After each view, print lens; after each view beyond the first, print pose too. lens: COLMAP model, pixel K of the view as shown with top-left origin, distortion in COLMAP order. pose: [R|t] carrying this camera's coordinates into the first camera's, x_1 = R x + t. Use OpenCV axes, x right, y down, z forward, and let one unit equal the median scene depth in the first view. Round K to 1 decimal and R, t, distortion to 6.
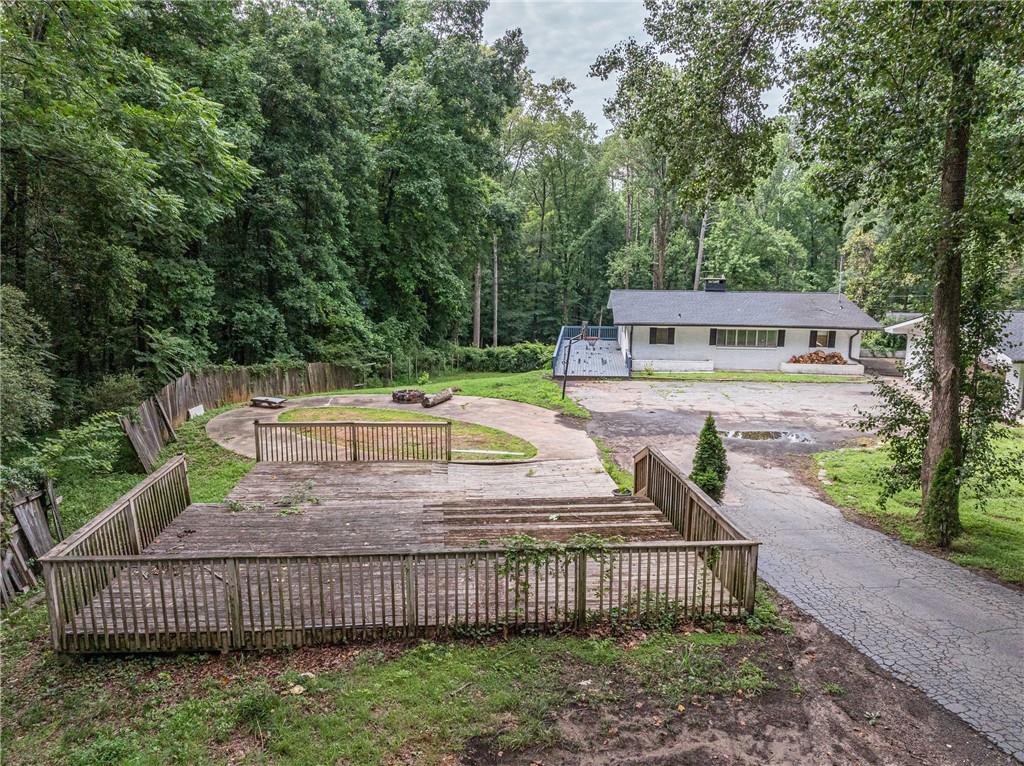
lens RADIAL K [[719.6, 0, 509.2], [0, 719.6, 387.5], [0, 0, 1]] dist [-0.052907, 0.025175]
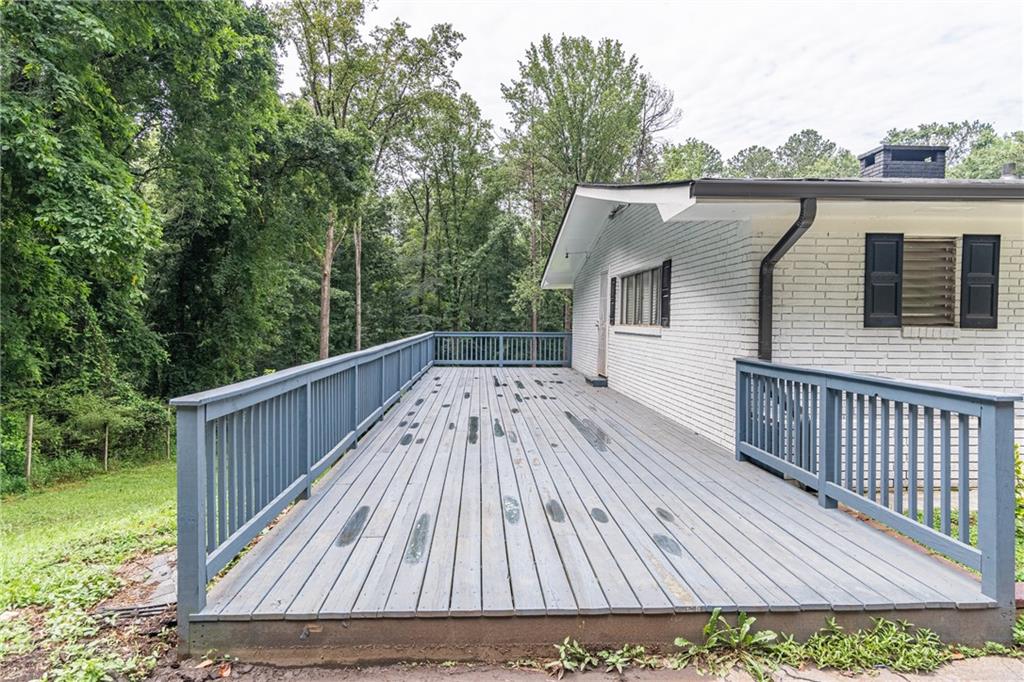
lens RADIAL K [[649.8, 0, 513.8], [0, 649.8, 323.1], [0, 0, 1]] dist [0.002707, -0.000073]
pose [[0.987649, 0.002751, 0.156658, 0.085972], [0.025567, 0.983615, -0.178462, -0.035830], [-0.154582, 0.180263, 0.971396, 0.876156]]
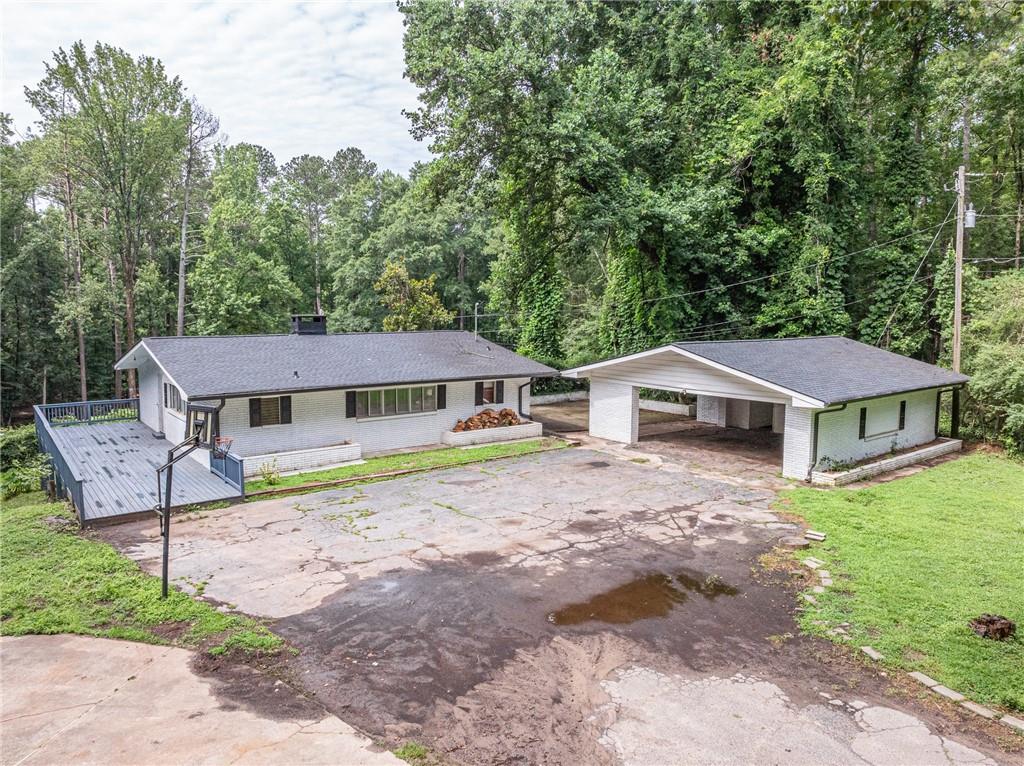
lens RADIAL K [[719.6, 0, 513.0], [0, 719.6, 385.7], [0, 0, 1]] dist [-0.052907, 0.025175]
pose [[0.727039, -0.078448, 0.682100, -0.039873], [0.124407, 0.992059, -0.018507, -0.058169], [-0.675231, 0.098313, 0.731025, 0.447416]]
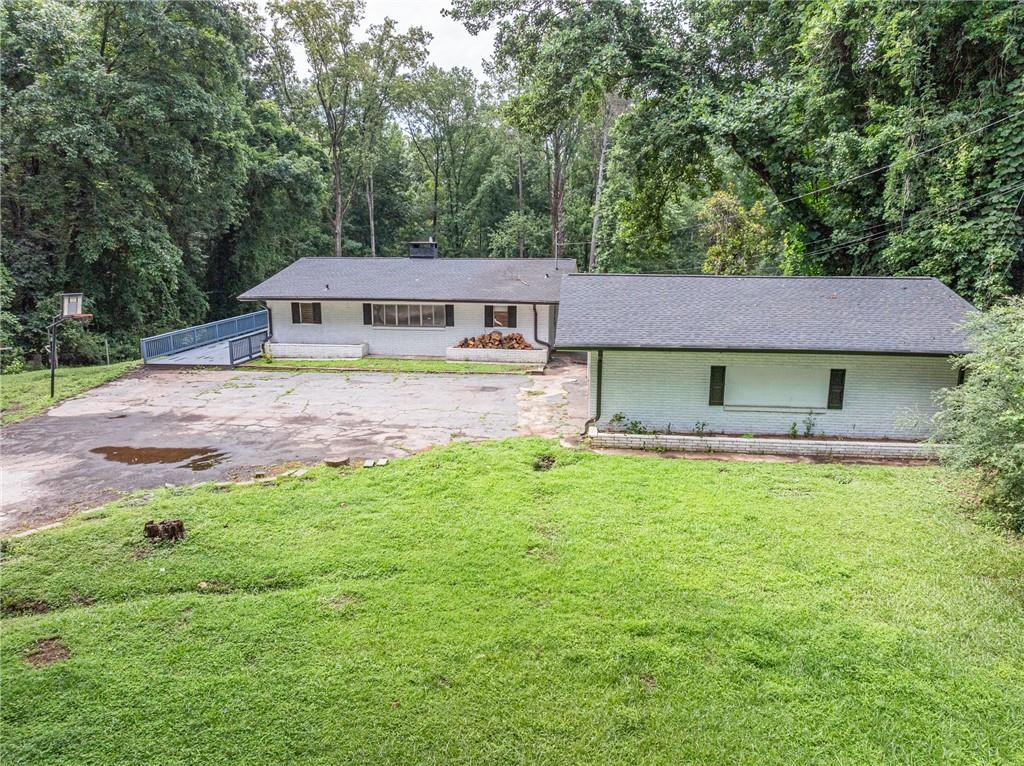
lens RADIAL K [[719.6, 0, 518.2], [0, 719.6, 385.3], [0, 0, 1]] dist [-0.052907, 0.025175]
pose [[0.999838, 0.000471, -0.017991, 0.470320], [-0.000038, 0.999710, 0.024073, -0.011693], [0.017997, -0.024068, 0.999548, 0.215468]]
